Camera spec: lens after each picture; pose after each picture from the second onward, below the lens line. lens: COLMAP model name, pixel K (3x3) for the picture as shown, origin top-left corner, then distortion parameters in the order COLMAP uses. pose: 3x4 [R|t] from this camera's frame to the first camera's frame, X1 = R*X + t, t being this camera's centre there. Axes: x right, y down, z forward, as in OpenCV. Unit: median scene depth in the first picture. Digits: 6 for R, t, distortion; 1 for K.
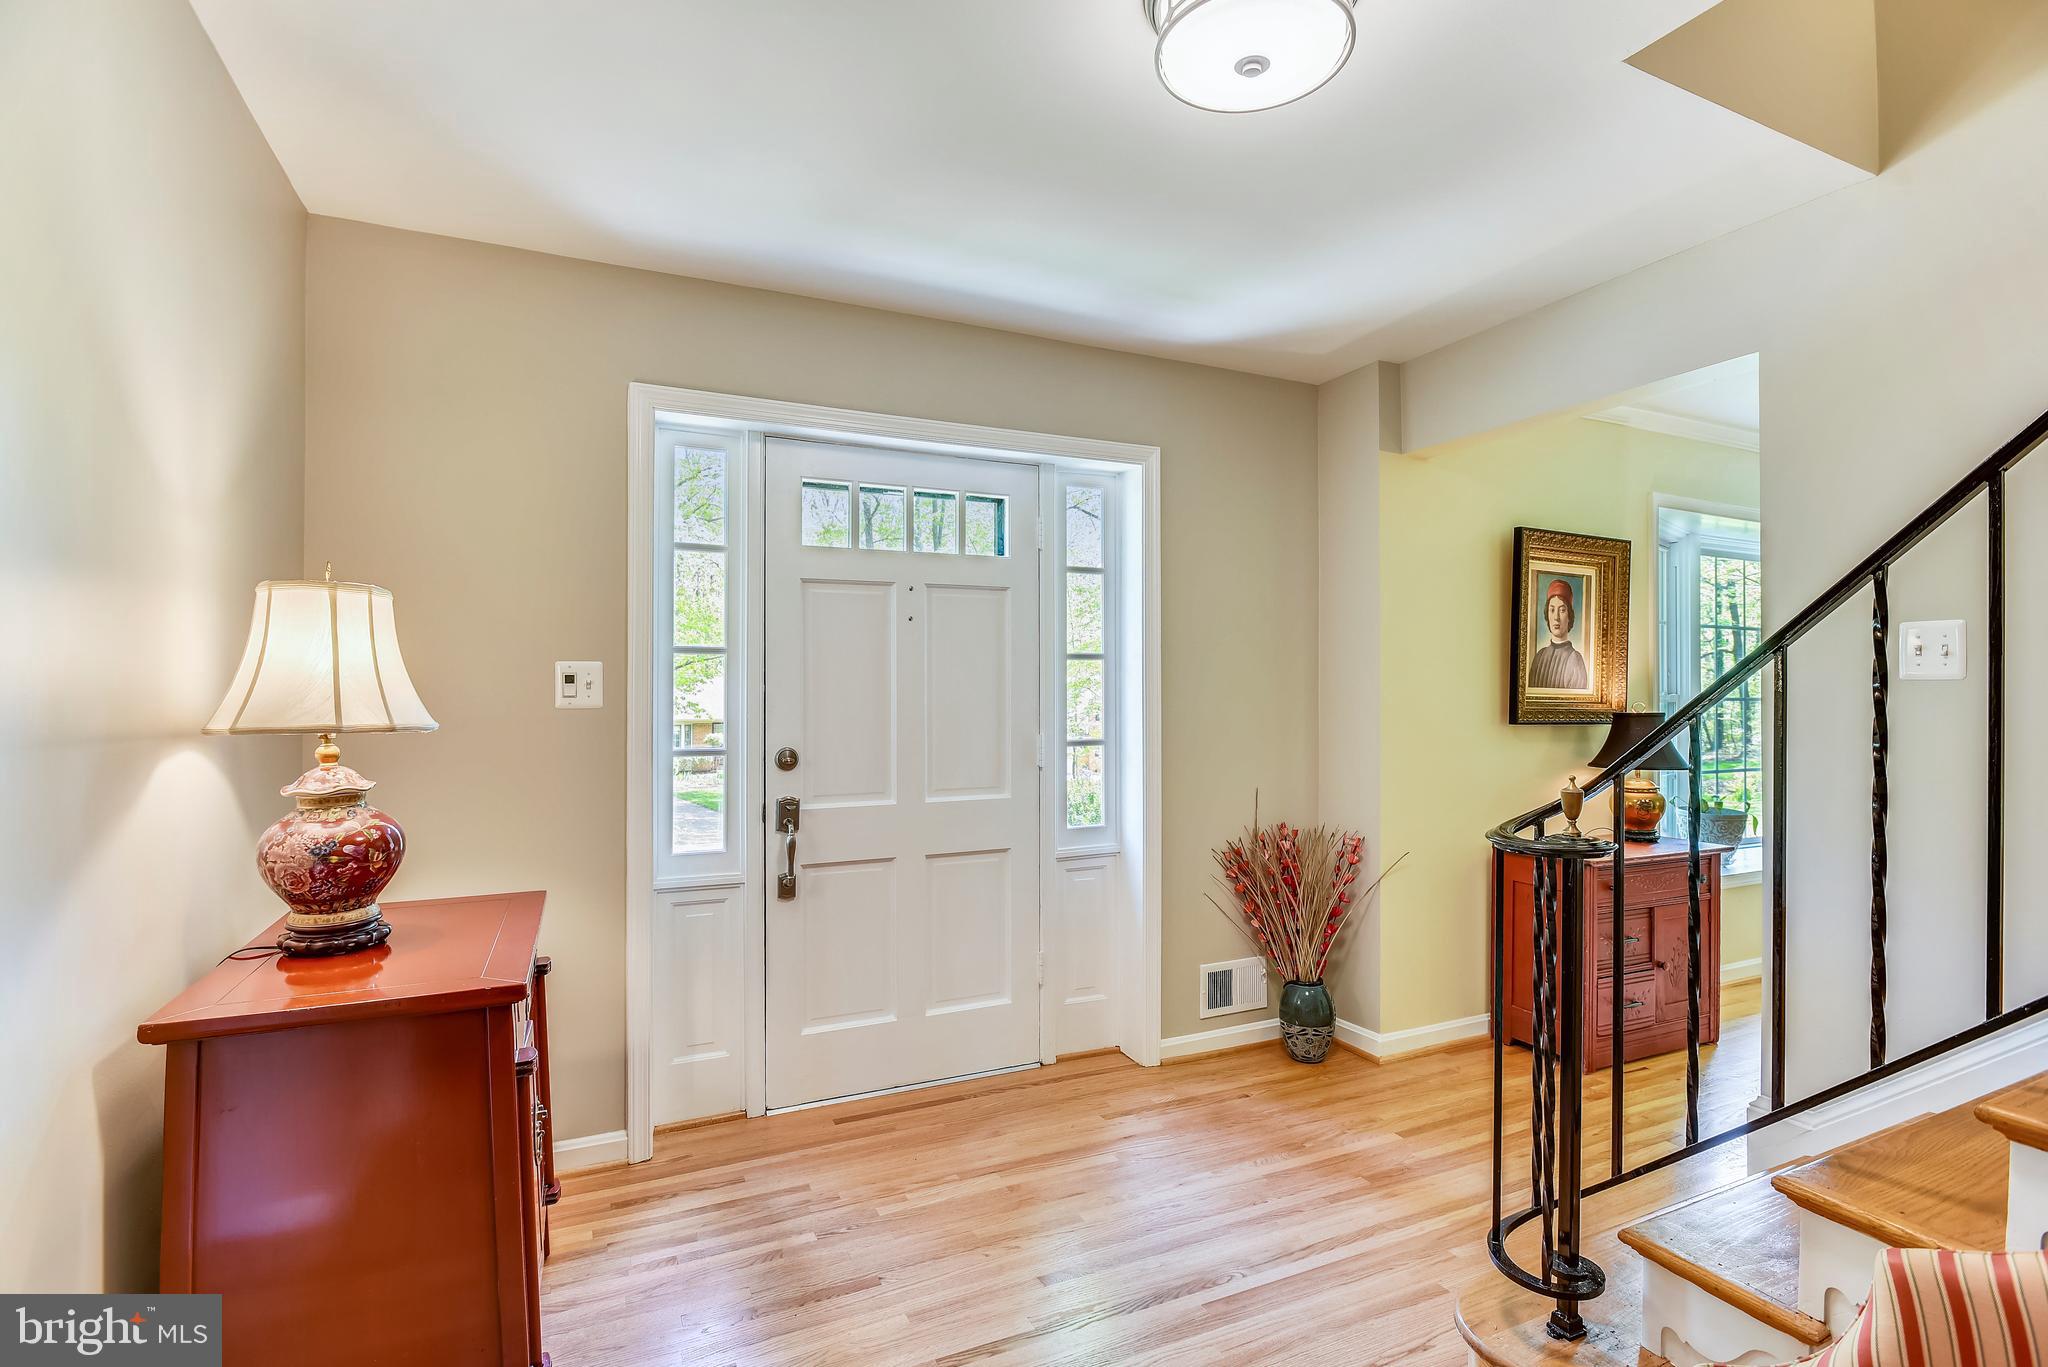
lens RADIAL K [[961.7, 0, 1026.8], [0, 961.7, 697.7], [0, 0, 1]] dist [-0.012572, -0.003593]
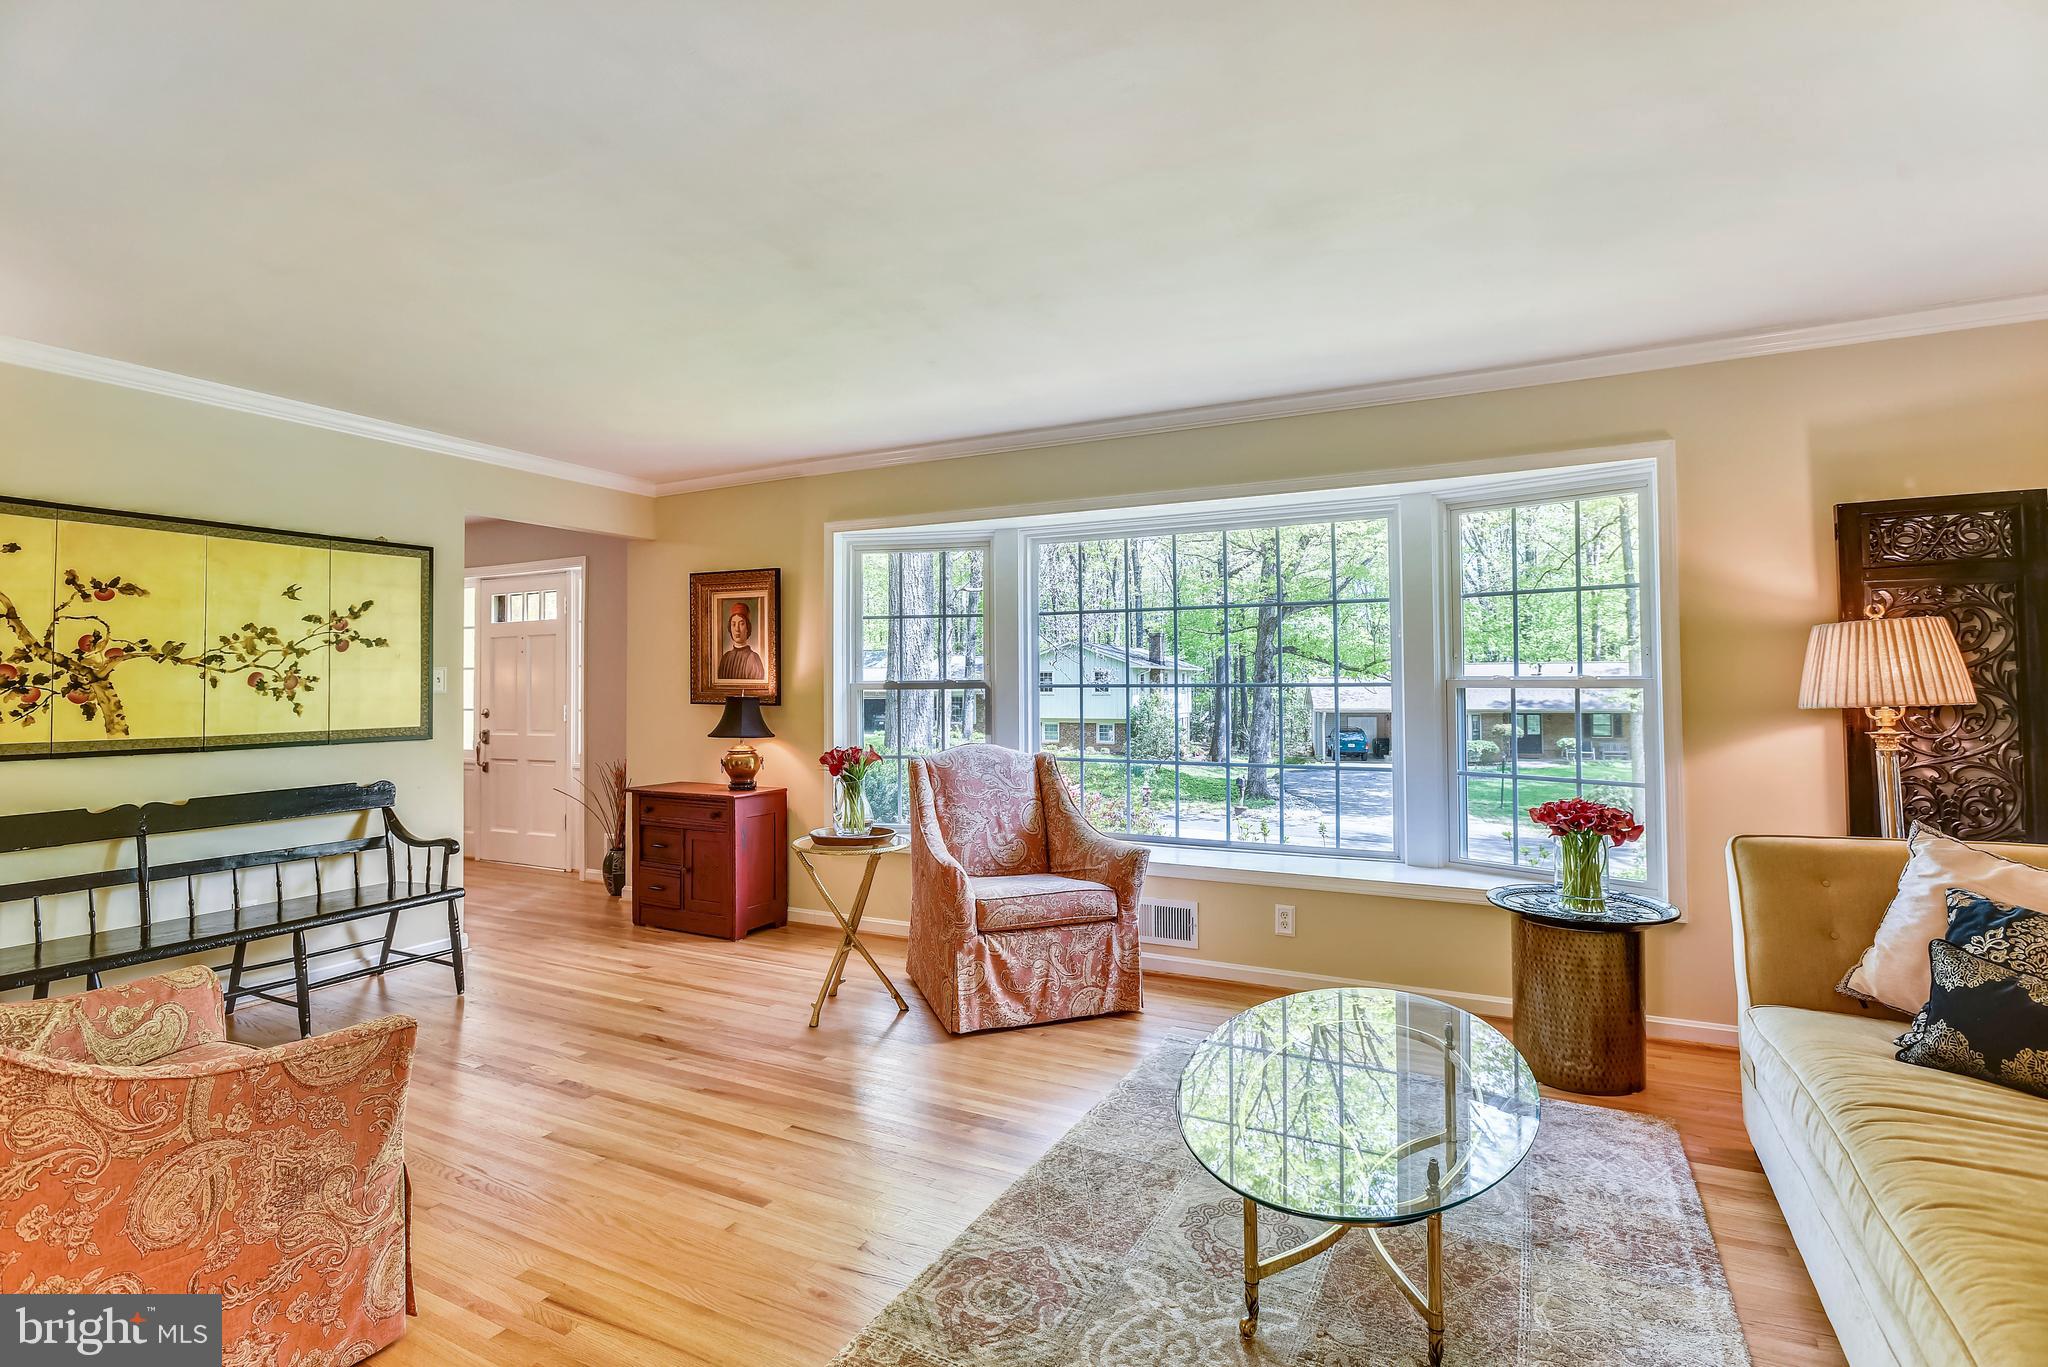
lens RADIAL K [[961.7, 0, 1026.8], [0, 961.7, 697.7], [0, 0, 1]] dist [-0.012572, -0.003593]
pose [[0.622750, 0.001789, -0.782419, 1.952825], [0.006155, 0.999955, 0.007185, 0.010822], [0.782397, -0.009290, 0.622711, 0.441678]]
